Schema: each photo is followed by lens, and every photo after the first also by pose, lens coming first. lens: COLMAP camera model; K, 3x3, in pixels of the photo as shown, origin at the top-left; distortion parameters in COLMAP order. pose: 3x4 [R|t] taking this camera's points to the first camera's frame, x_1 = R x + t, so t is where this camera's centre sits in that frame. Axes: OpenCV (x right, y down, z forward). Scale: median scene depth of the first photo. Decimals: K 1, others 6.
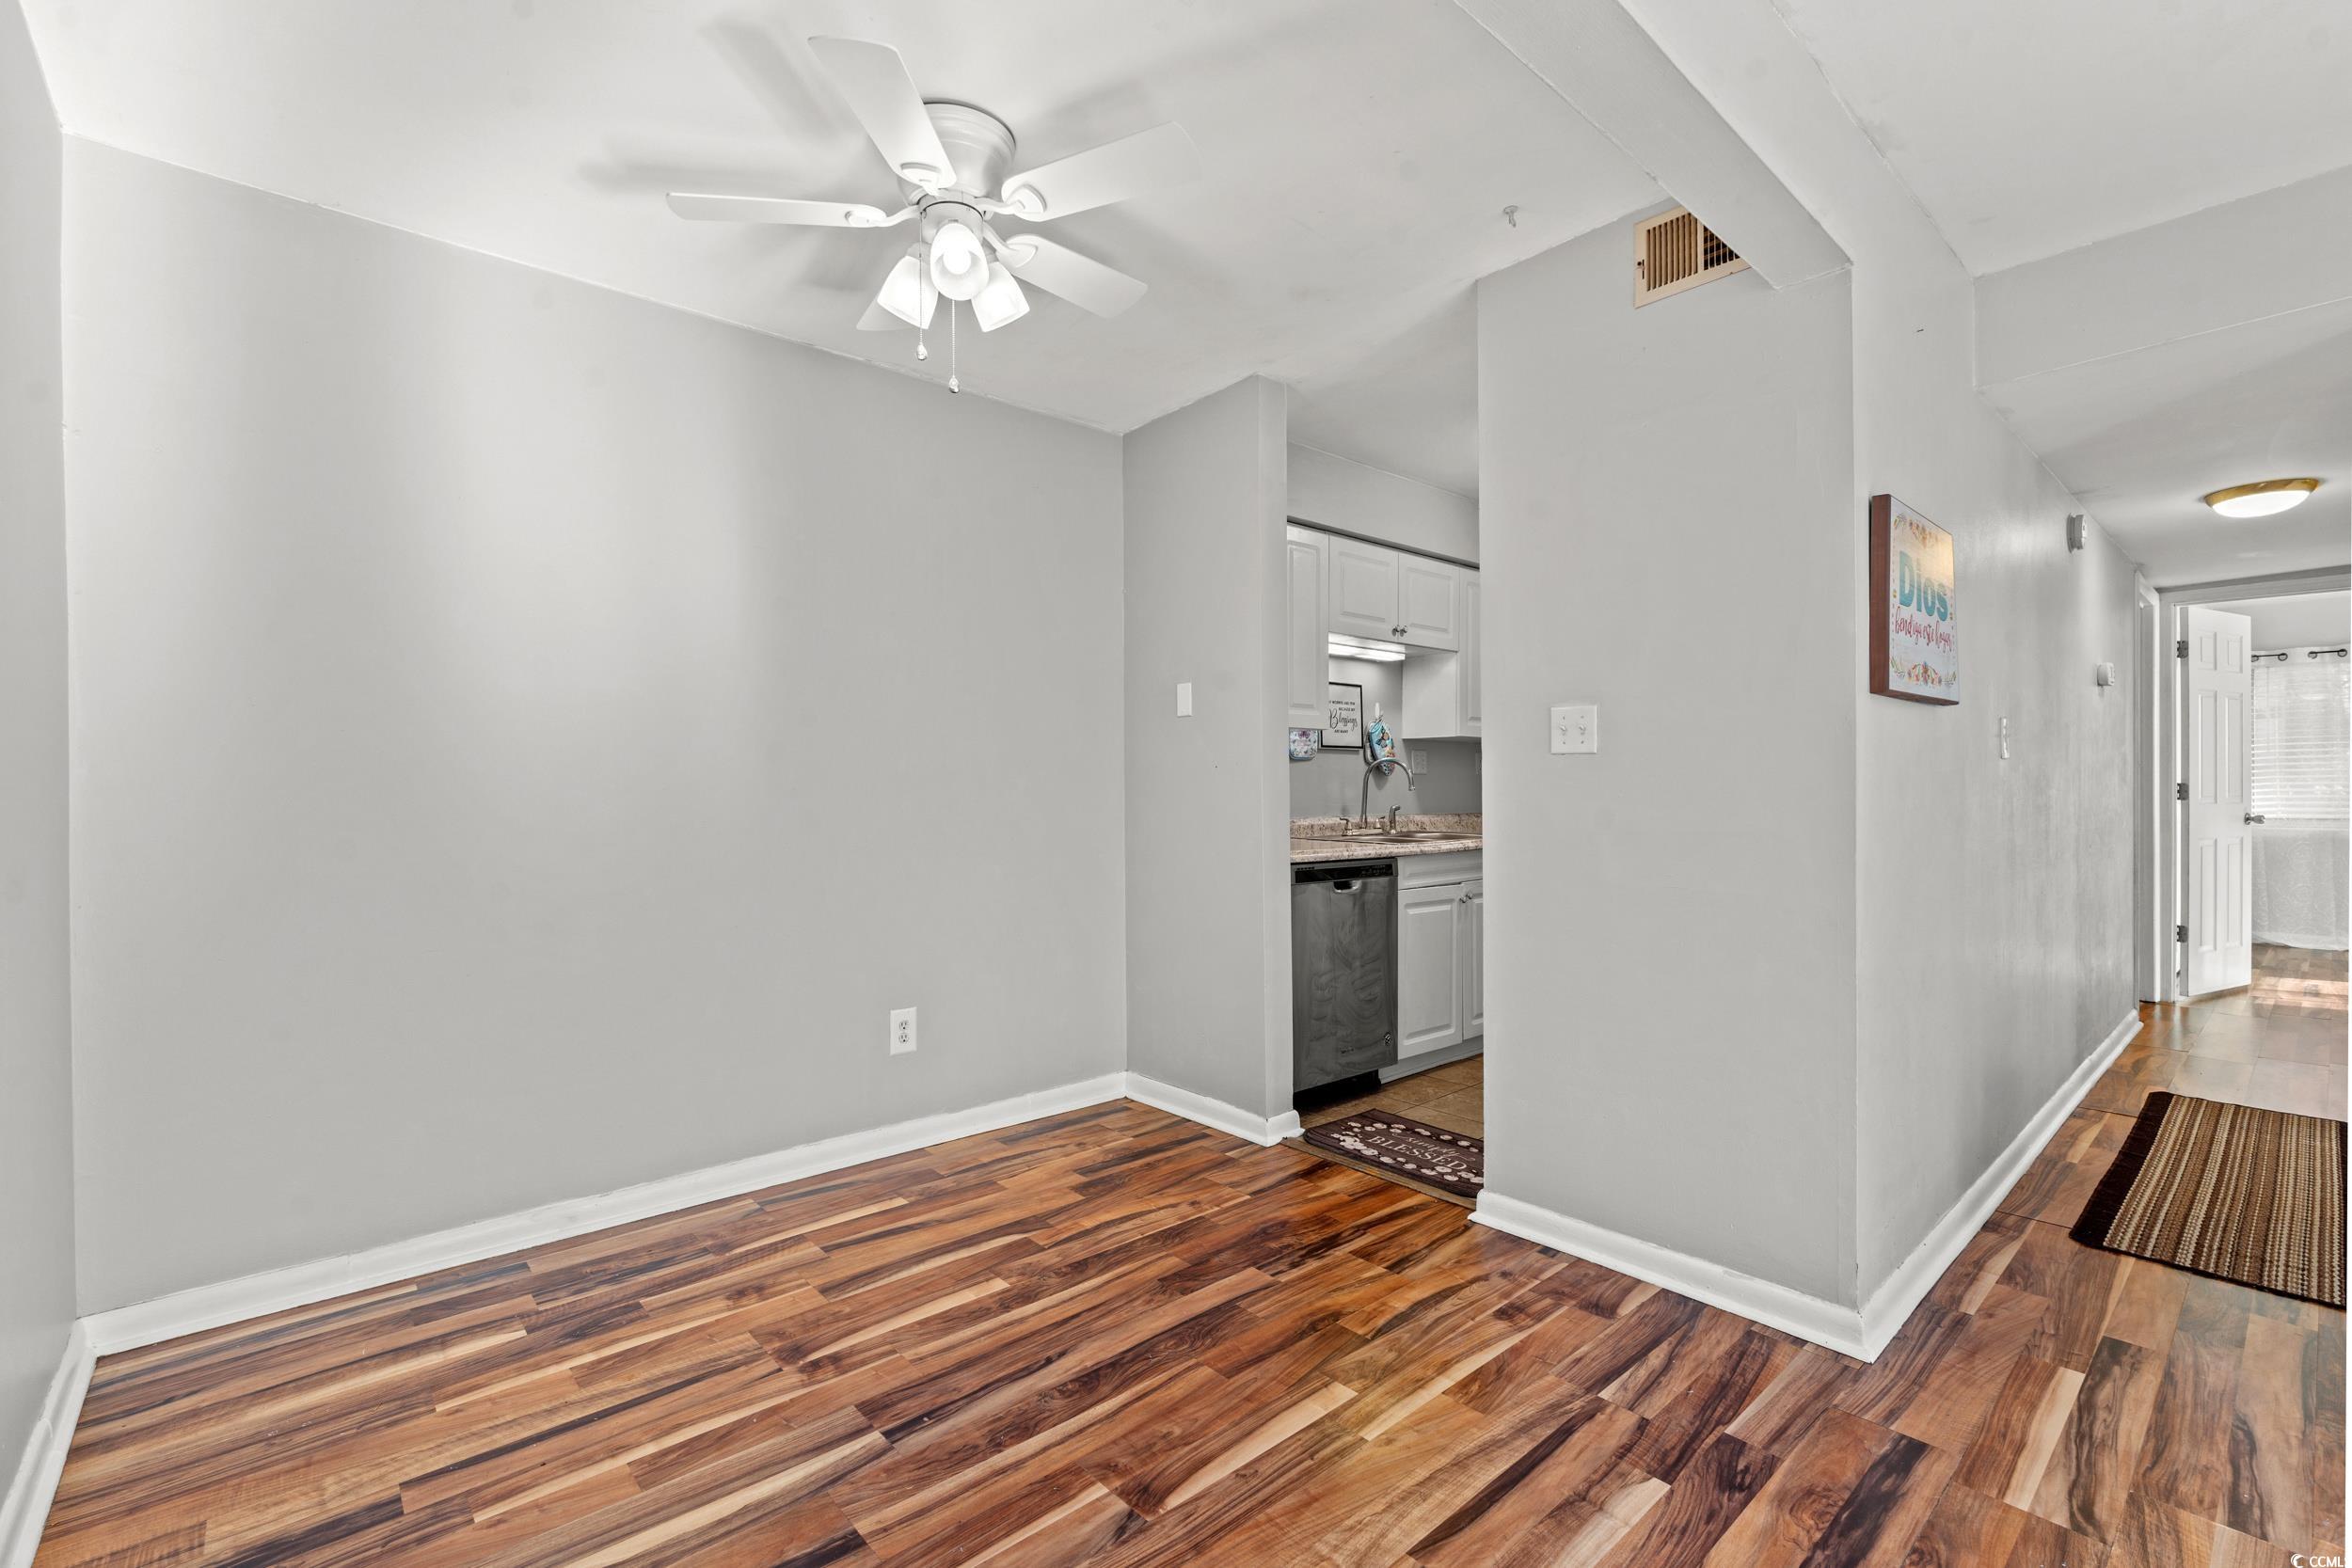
lens RADIAL K [[1024.8, 0, 1173.1], [0, 1024.8, 796.6], [0, 0, 1]] dist [-0.000592, 0.000213]
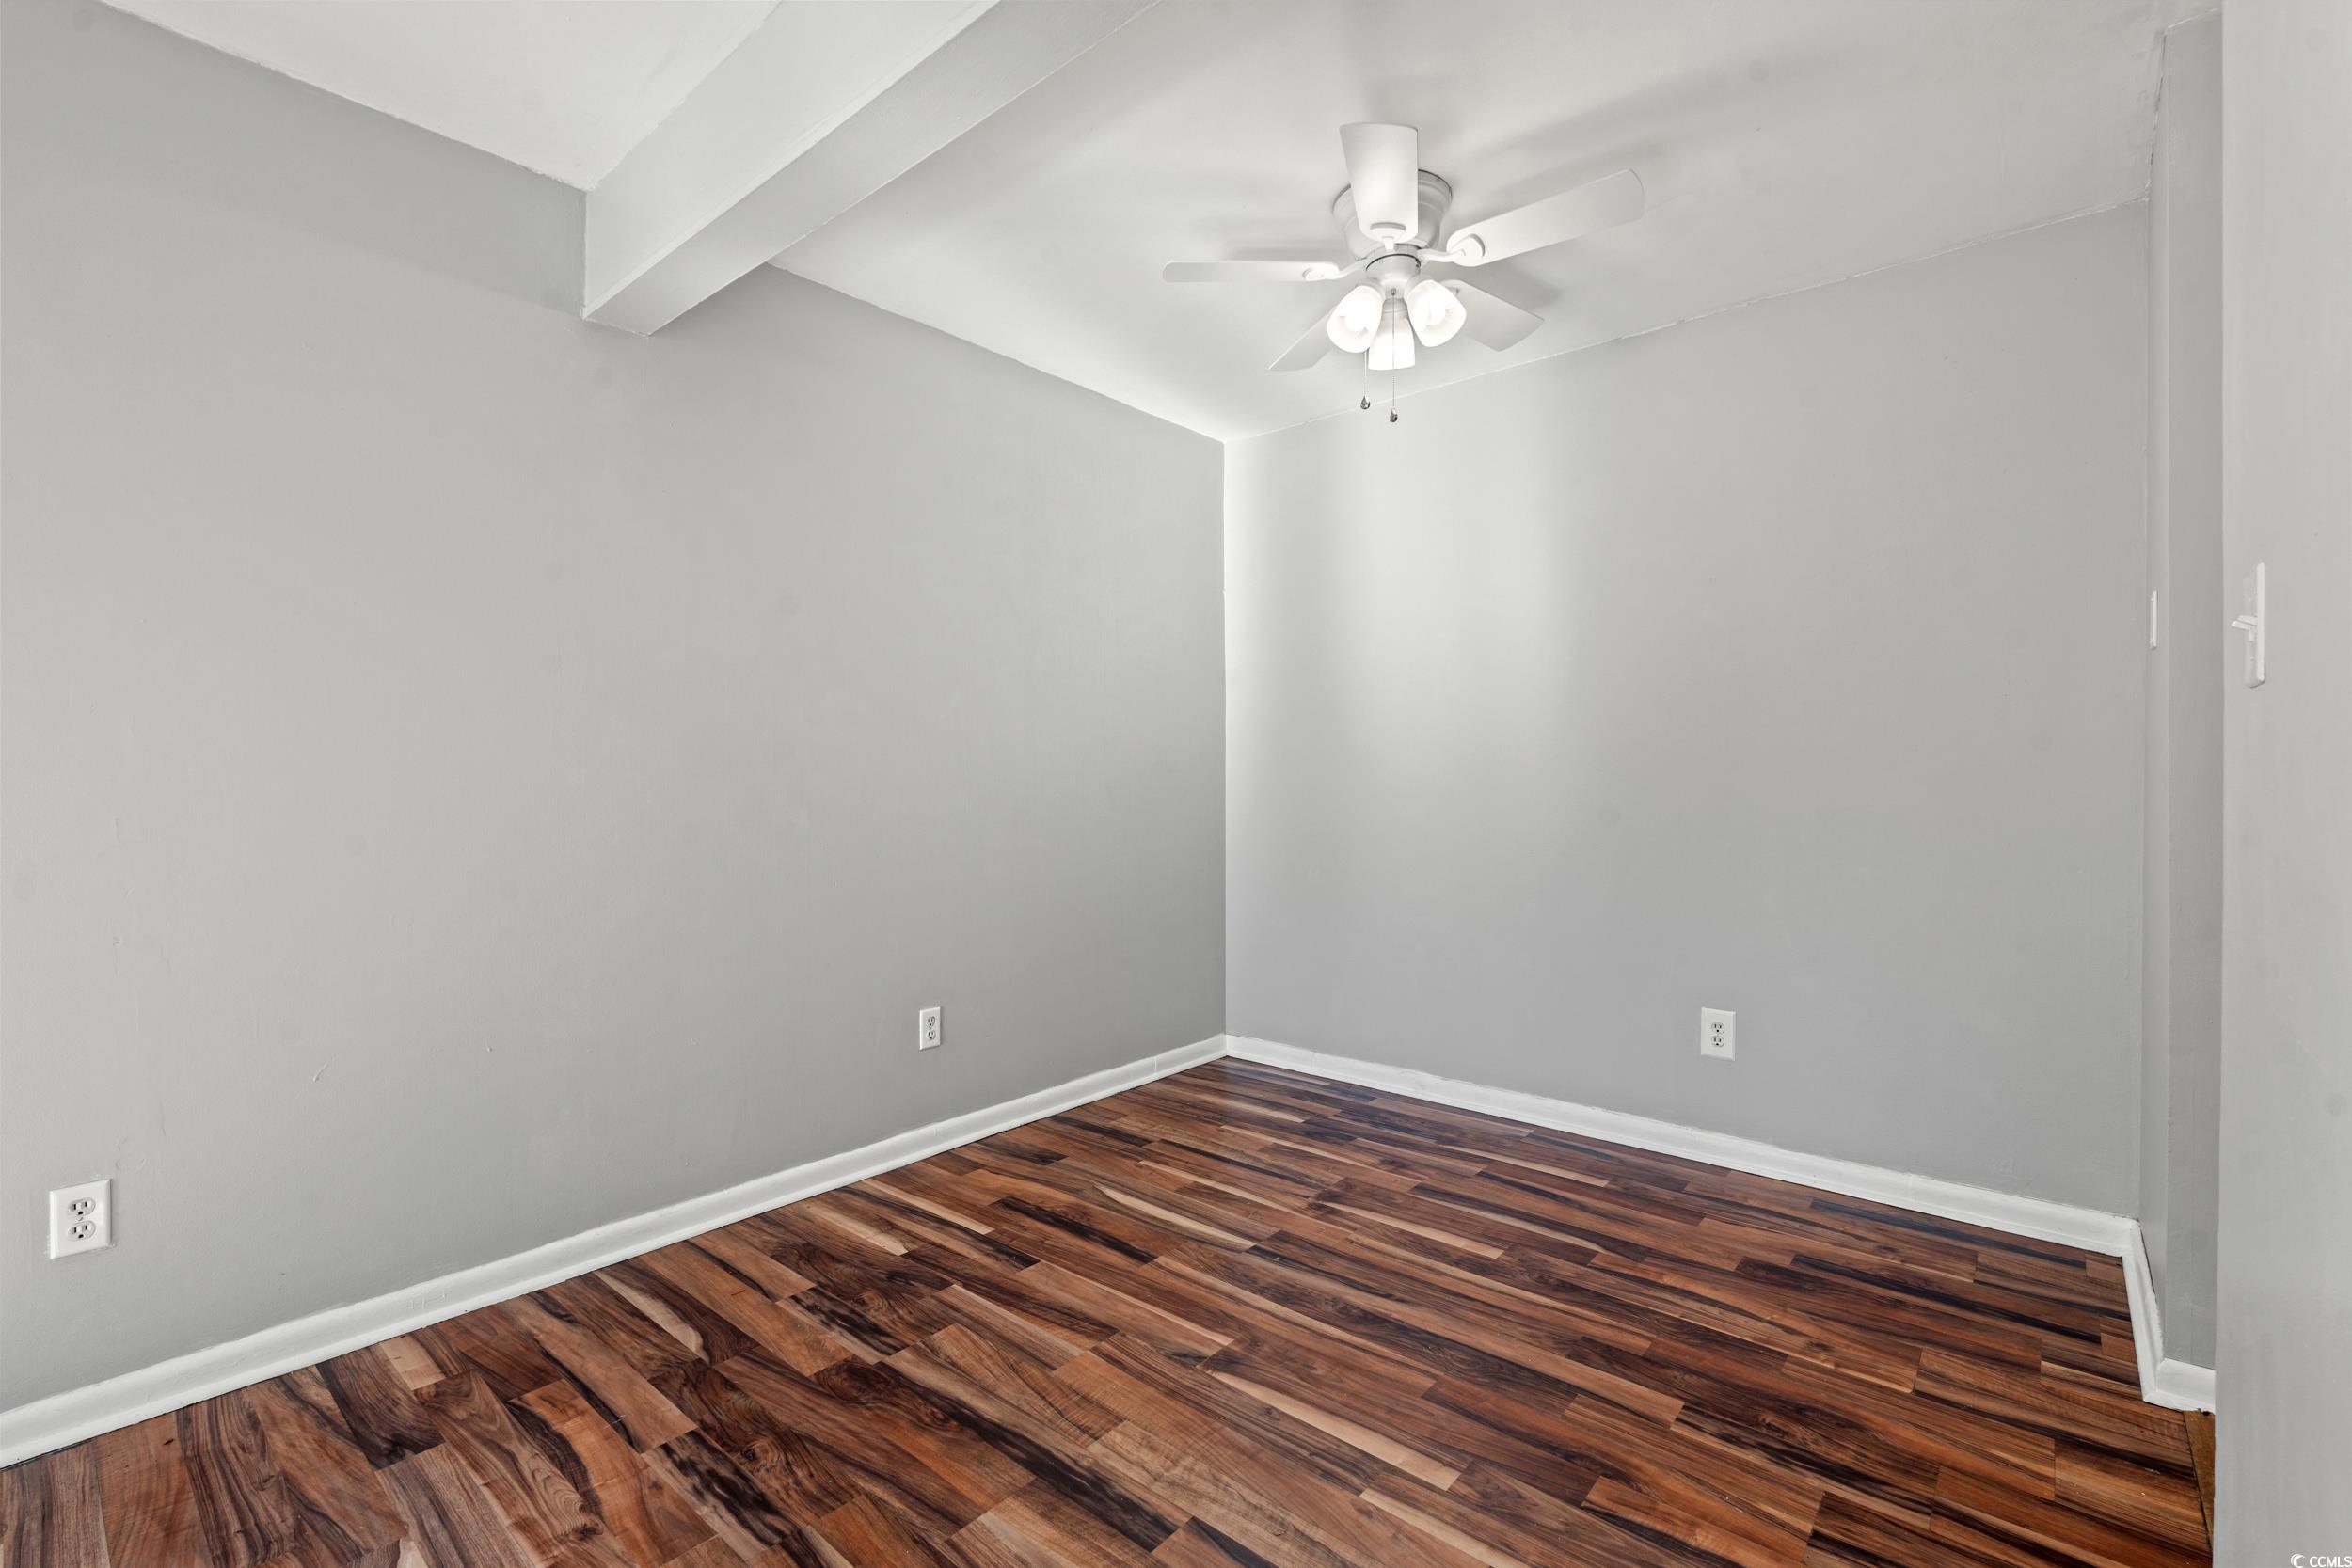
lens RADIAL K [[1030.7, 0, 1181.4], [0, 1030.7, 790.6], [0, 0, 1]] dist [-0.000972, 0.000618]
pose [[0.142184, 0.018422, -0.989669, 0.688025], [-0.005669, 0.999826, 0.017796, -0.003179], [0.989824, 0.003080, 0.142263, 0.468046]]
